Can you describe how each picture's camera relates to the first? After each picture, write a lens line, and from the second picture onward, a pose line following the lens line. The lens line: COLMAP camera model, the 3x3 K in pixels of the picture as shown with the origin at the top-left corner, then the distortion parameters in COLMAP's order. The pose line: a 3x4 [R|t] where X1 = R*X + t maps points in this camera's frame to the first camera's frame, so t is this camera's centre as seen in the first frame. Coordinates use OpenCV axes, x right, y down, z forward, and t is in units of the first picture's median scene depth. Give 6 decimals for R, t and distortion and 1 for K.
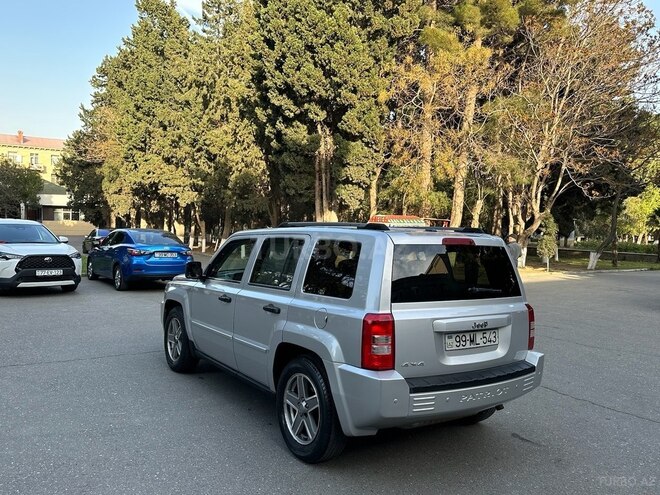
lens RADIAL K [[534.5, 0, 320.5], [0, 534.5, 258.8], [0, 0, 1]] dist [0.095985, -0.144964]
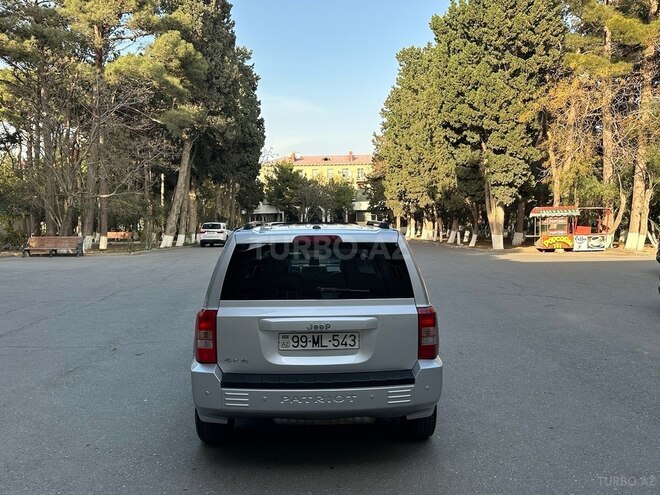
lens RADIAL K [[534.5, 0, 329.4], [0, 534.5, 255.6], [0, 0, 1]] dist [0.095985, -0.144964]
pose [[0.839854, -0.002869, -0.542805, 0.366104], [0.002630, 0.999996, -0.001217, 0.029186], [0.542806, -0.000405, 0.839858, -0.307426]]
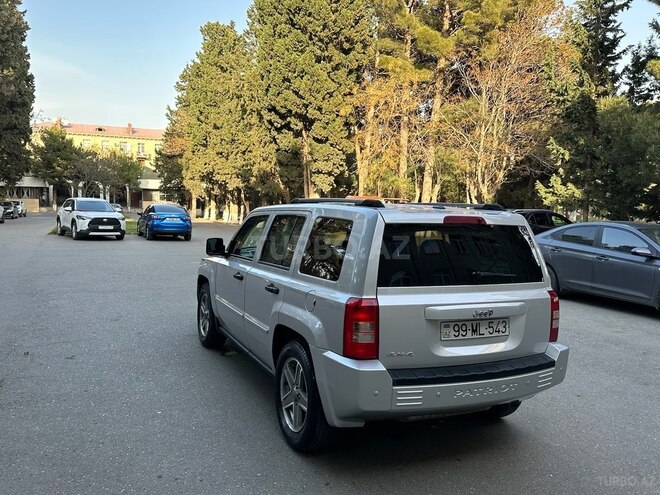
lens RADIAL K [[534.5, 0, 330.3], [0, 534.5, 258.1], [0, 0, 1]] dist [0.095985, -0.144964]
pose [[0.986735, 0.017931, -0.161346, 0.265715], [-0.012889, 0.999397, 0.032240, 0.029851], [0.161826, -0.029733, 0.986371, -0.330817]]
